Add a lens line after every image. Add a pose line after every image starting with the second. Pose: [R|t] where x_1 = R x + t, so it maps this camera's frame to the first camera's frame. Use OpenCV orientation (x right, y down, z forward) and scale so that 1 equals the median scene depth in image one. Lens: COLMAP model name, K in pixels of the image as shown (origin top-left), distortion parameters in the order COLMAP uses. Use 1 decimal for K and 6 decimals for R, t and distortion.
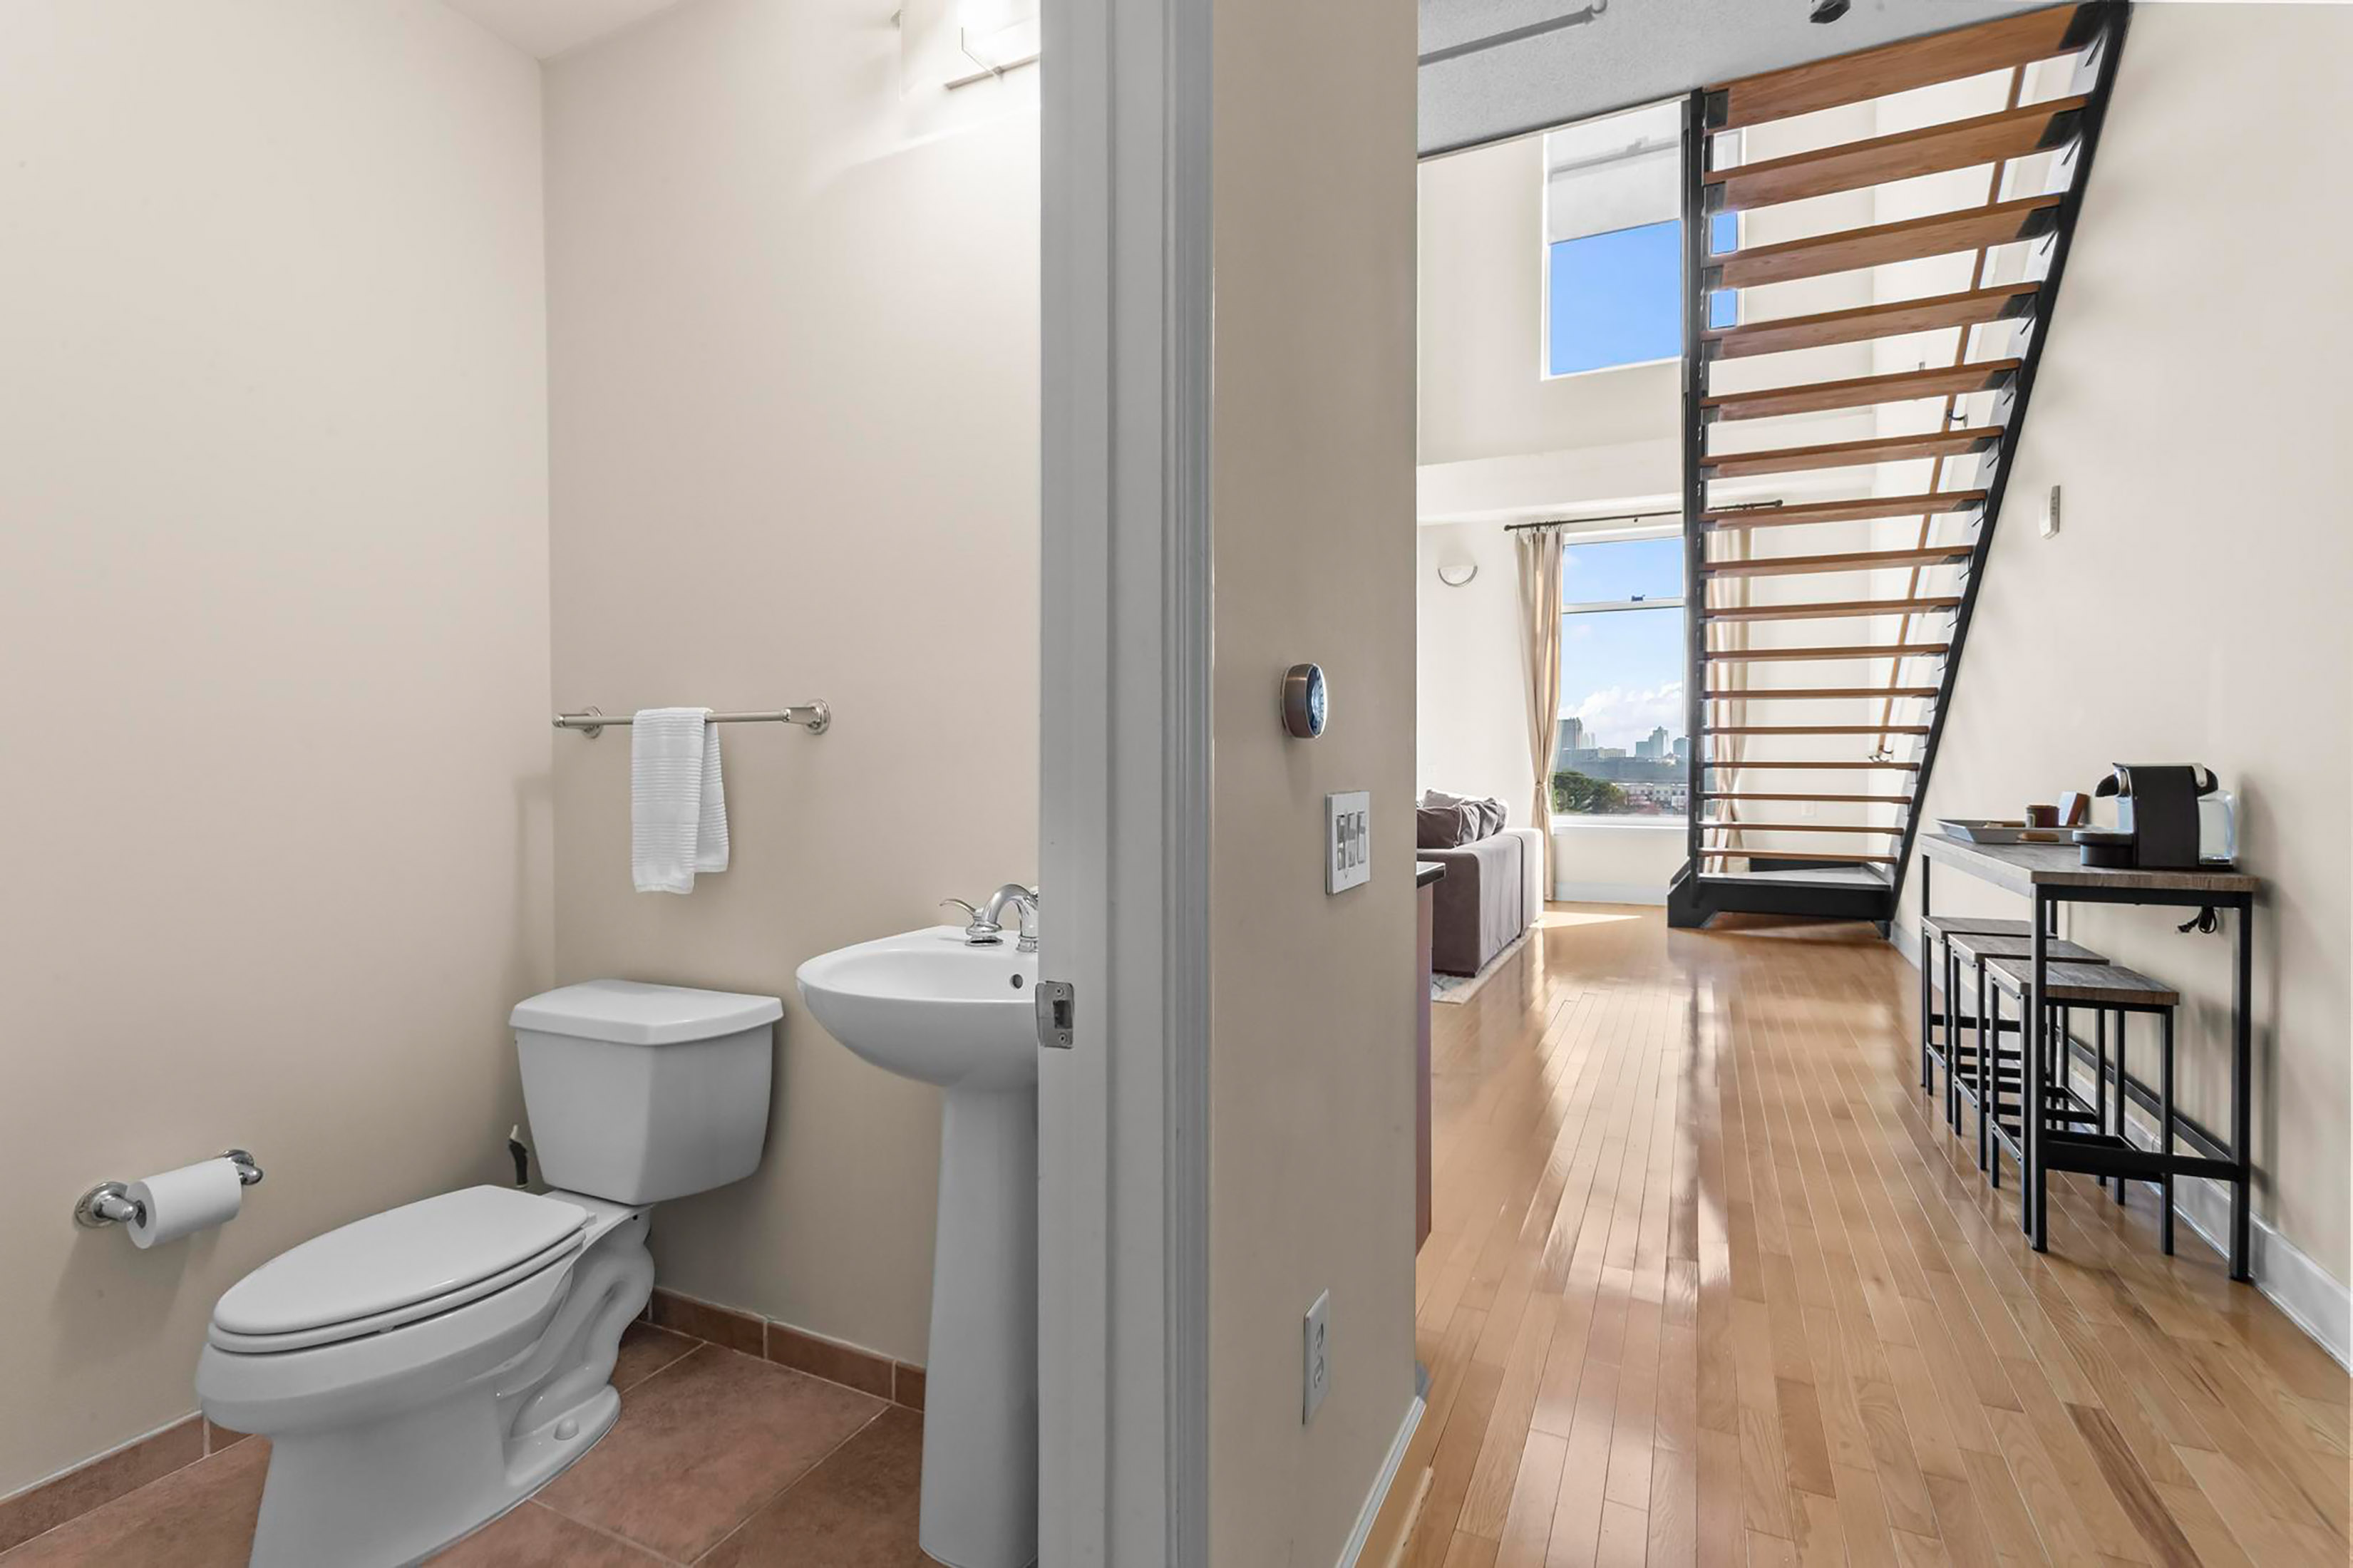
lens RADIAL K [[1132.7, 0, 1165.2], [0, 1132.7, 770.1], [0, 0, 1]] dist [-0.002414, 0.000458]
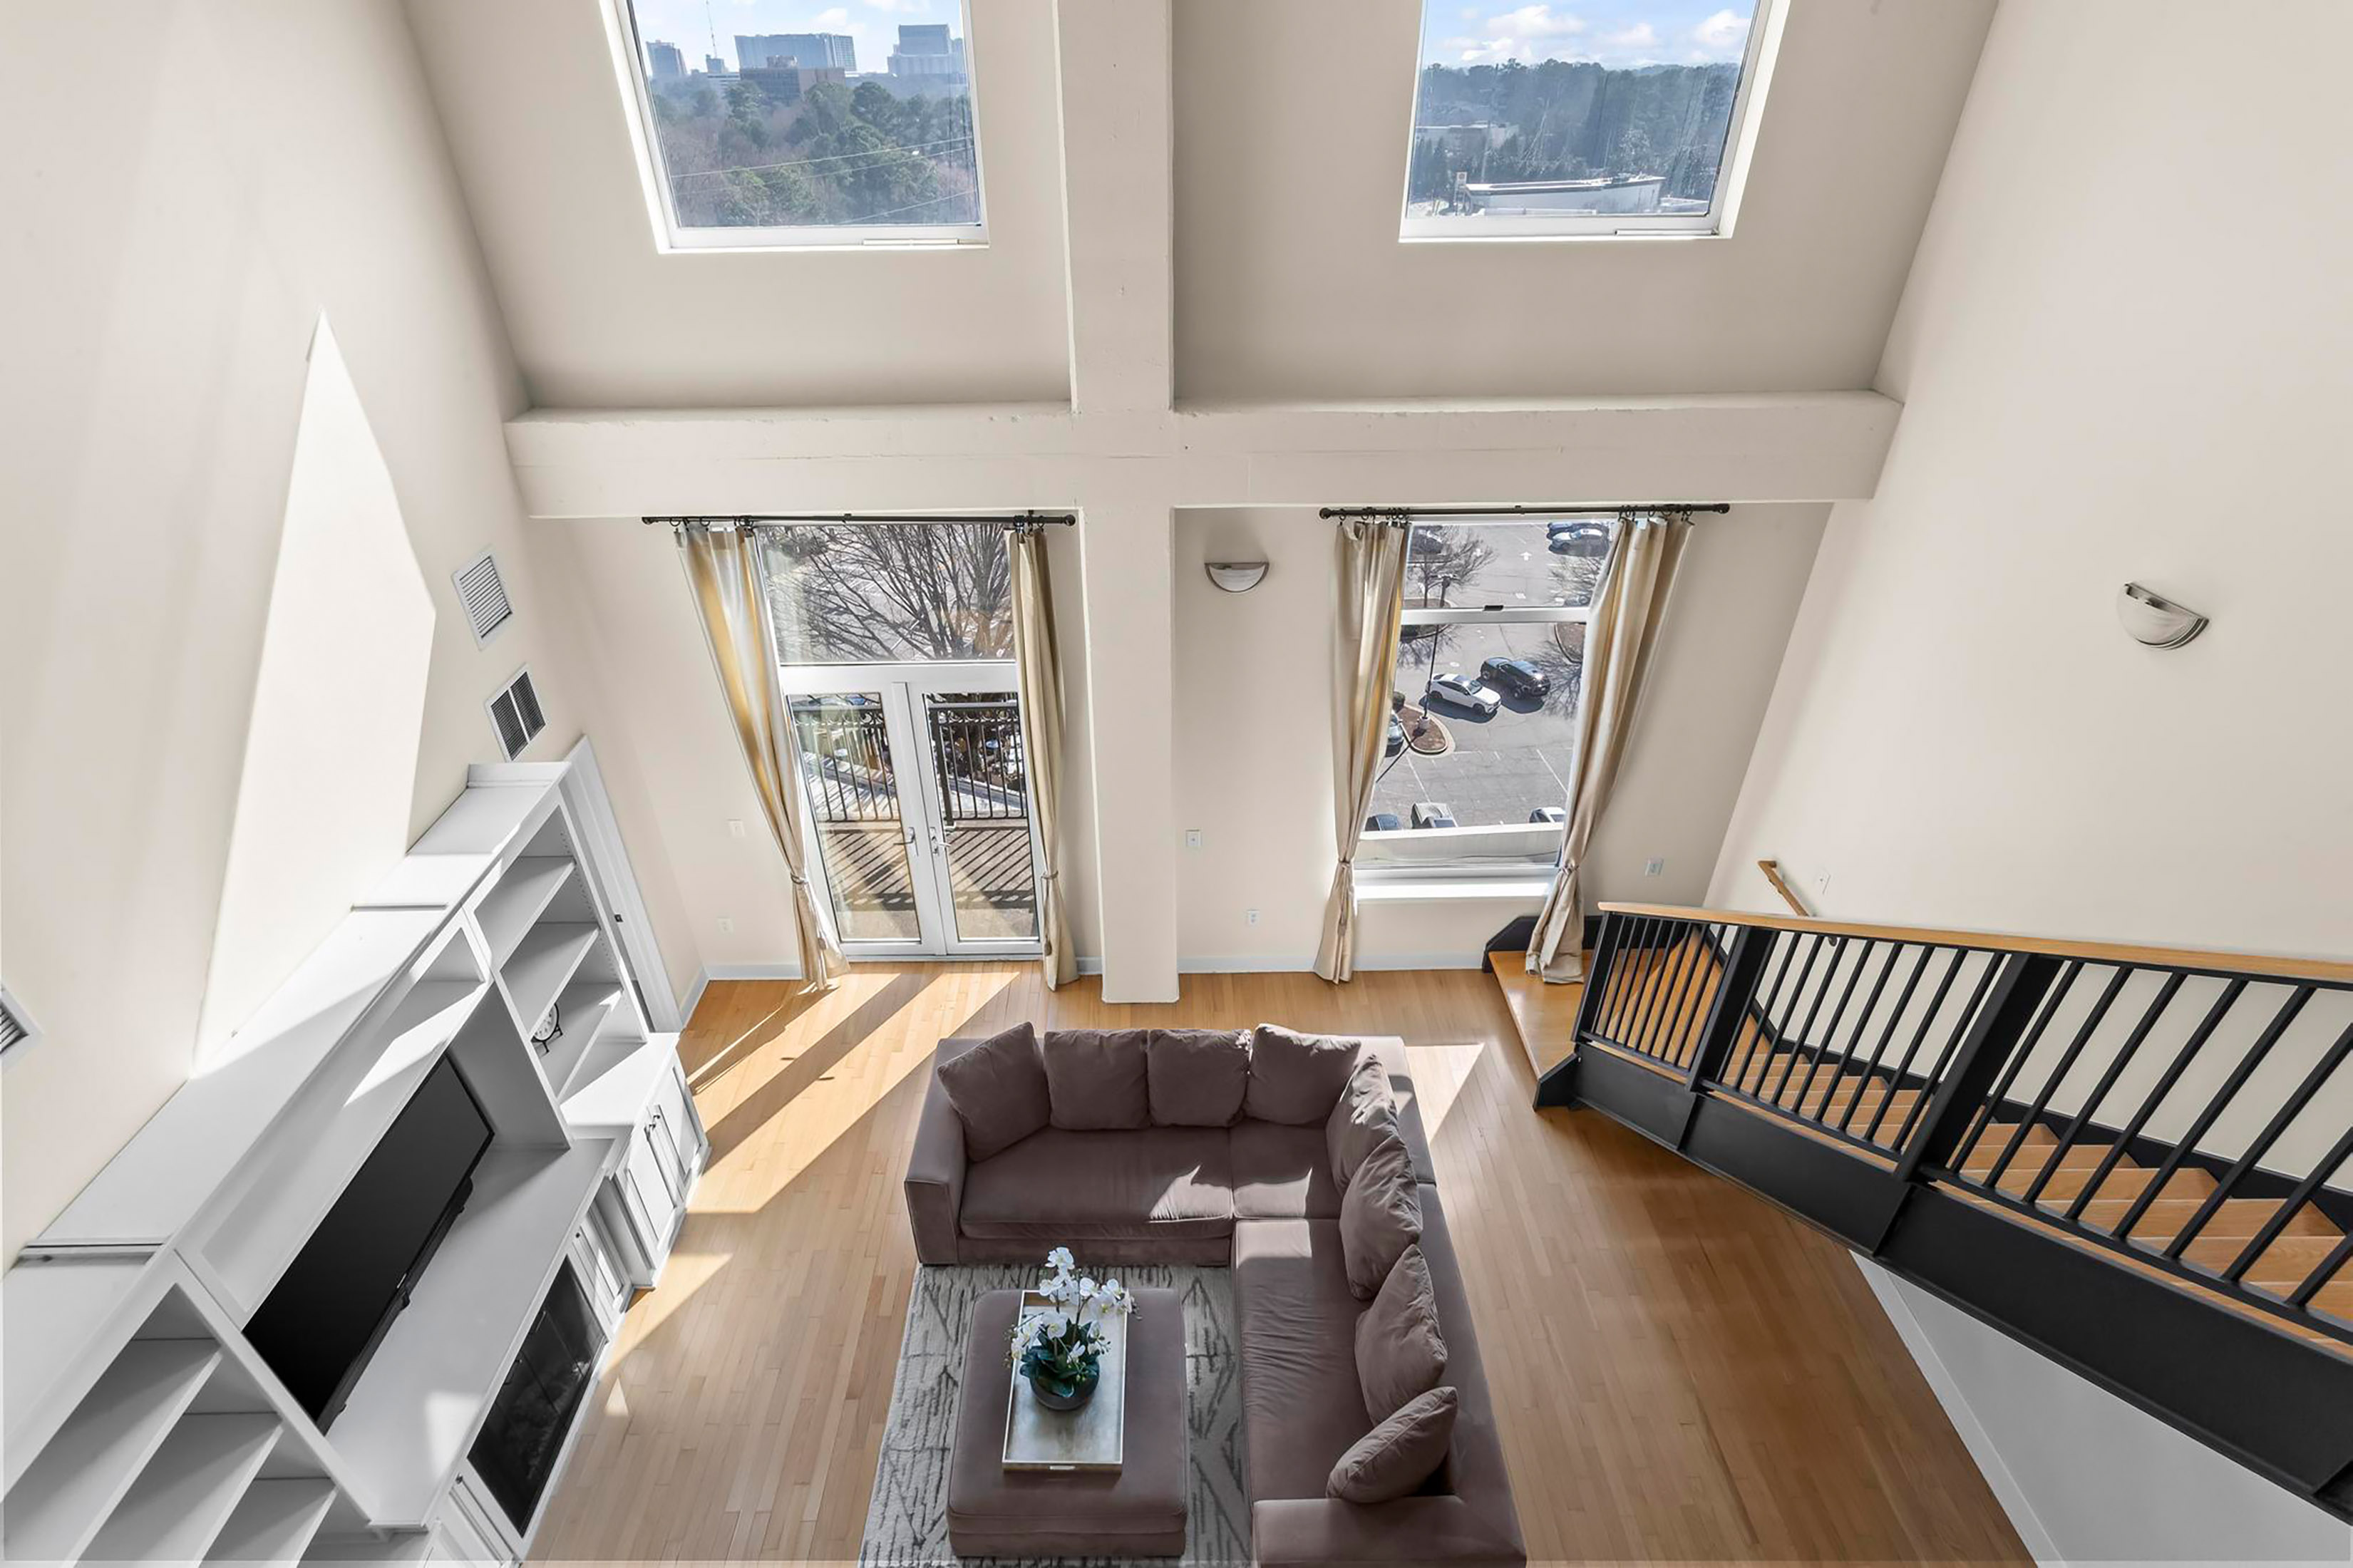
lens RADIAL K [[1119.9, 0, 1165.8], [0, 1119.9, 787.5], [0, 0, 1]] dist [-0.000245, 0.000070]
pose [[0.896901, -0.246870, 0.366911, -0.025523], [0.010609, 0.841454, 0.540225, -0.450688], [-0.442104, -0.480635, 0.757320, 0.573608]]
